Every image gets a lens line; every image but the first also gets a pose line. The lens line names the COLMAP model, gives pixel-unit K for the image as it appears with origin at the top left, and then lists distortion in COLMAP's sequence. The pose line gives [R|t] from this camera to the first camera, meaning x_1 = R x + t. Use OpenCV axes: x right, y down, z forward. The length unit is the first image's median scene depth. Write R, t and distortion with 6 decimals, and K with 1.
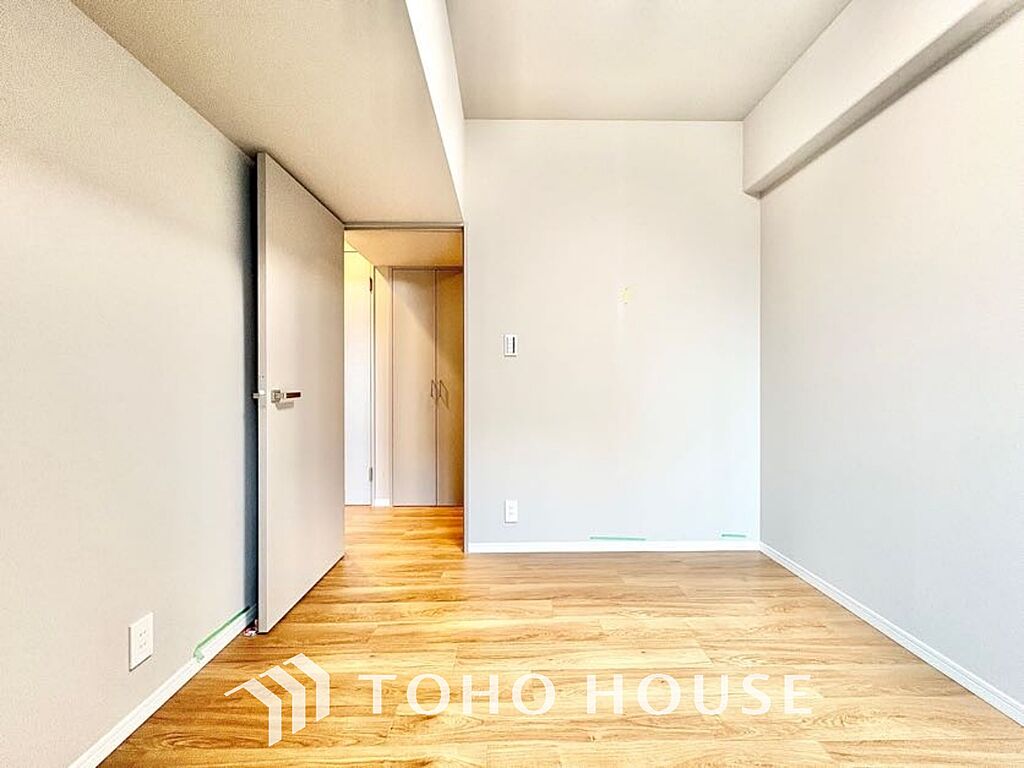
lens RADIAL K [[408.4, 0, 512.5], [0, 408.4, 384.7], [0, 0, 1]] dist [-0.000003, 0.000519]
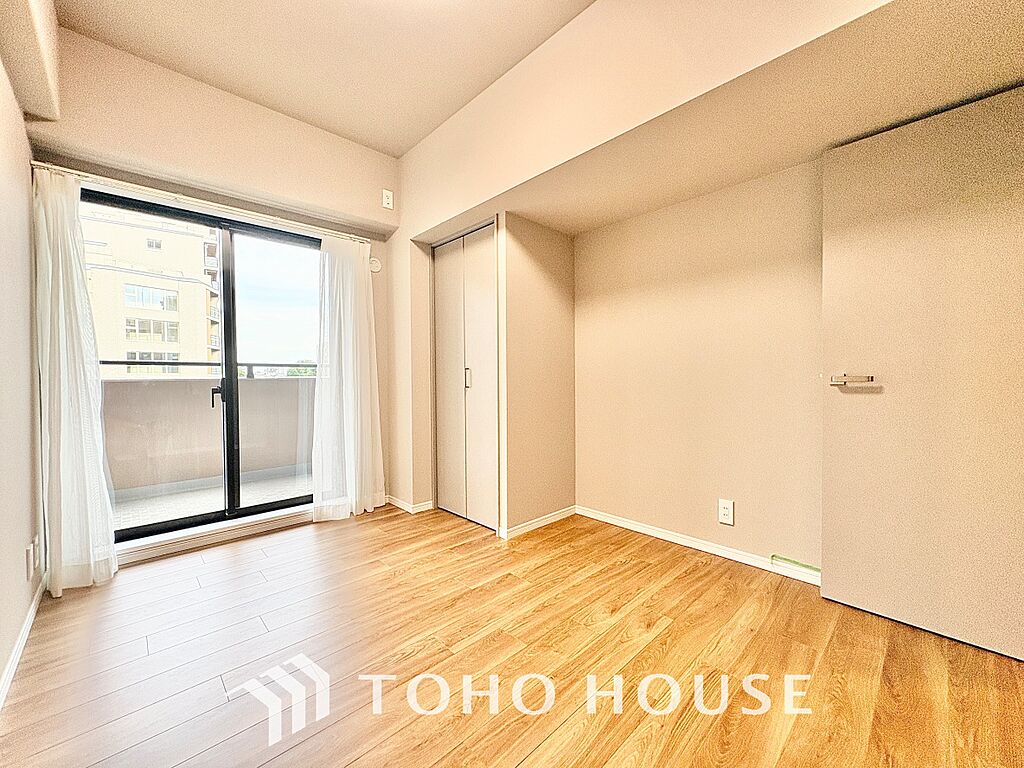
lens RADIAL K [[408.4, 0, 512.5], [0, 408.4, 384.7], [0, 0, 1]] dist [-0.000003, 0.000519]
pose [[-0.737631, 0.020324, -0.674898, 0.944277], [-0.001564, 0.999493, 0.031809, 0.016138], [0.675202, 0.024519, -0.737225, 1.599327]]
